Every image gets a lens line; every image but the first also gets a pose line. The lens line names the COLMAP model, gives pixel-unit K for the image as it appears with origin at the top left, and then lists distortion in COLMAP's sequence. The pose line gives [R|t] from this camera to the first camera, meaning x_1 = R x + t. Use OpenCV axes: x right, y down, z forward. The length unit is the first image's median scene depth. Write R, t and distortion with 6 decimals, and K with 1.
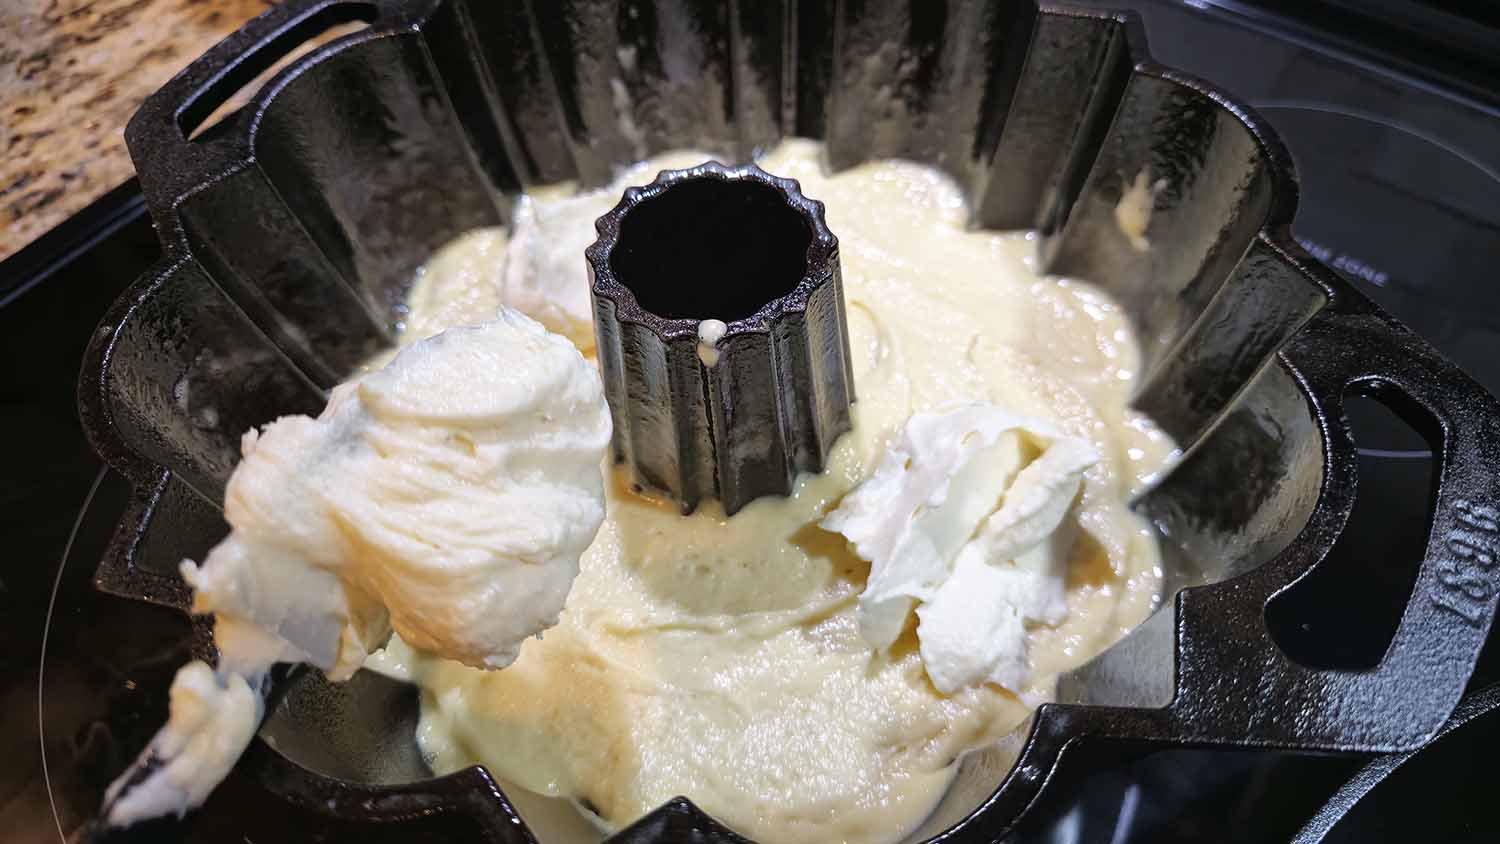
lens RADIAL K [[1101.2, 0, 782.0], [0, 1101.2, 422.8], [0, 0, 1]] dist [-0.009163, -0.003189]
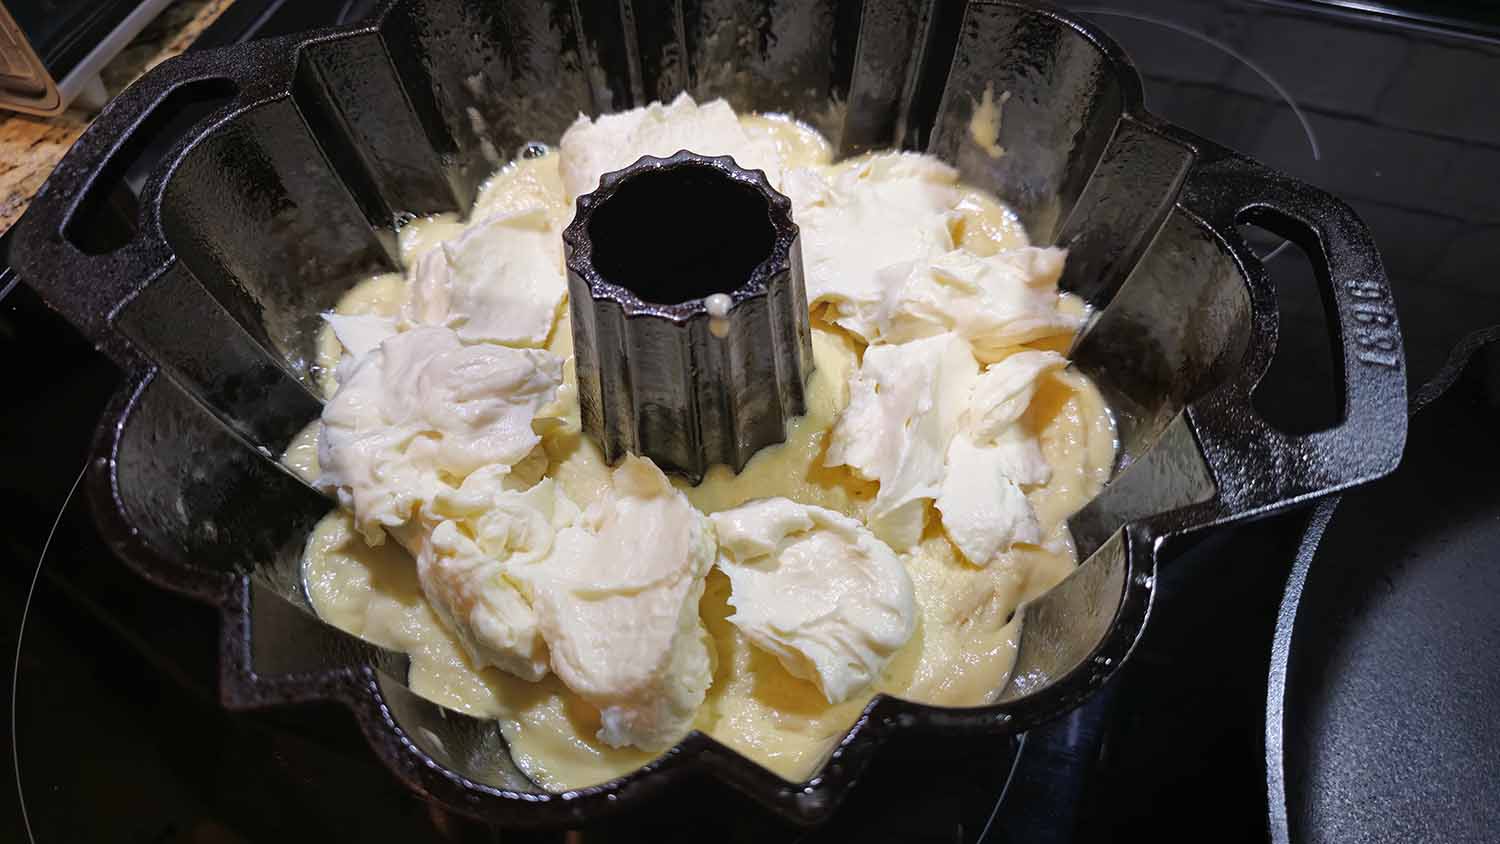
lens RADIAL K [[1077.7, 0, 788.0], [0, 1077.7, 425.3], [0, 0, 1]] dist [-0.000856, -0.005533]
pose [[0.933152, -0.271677, 0.235414, -0.264600], [0.266760, 0.962298, 0.053123, -0.006831], [-0.240971, 0.013227, 0.970442, -0.039283]]
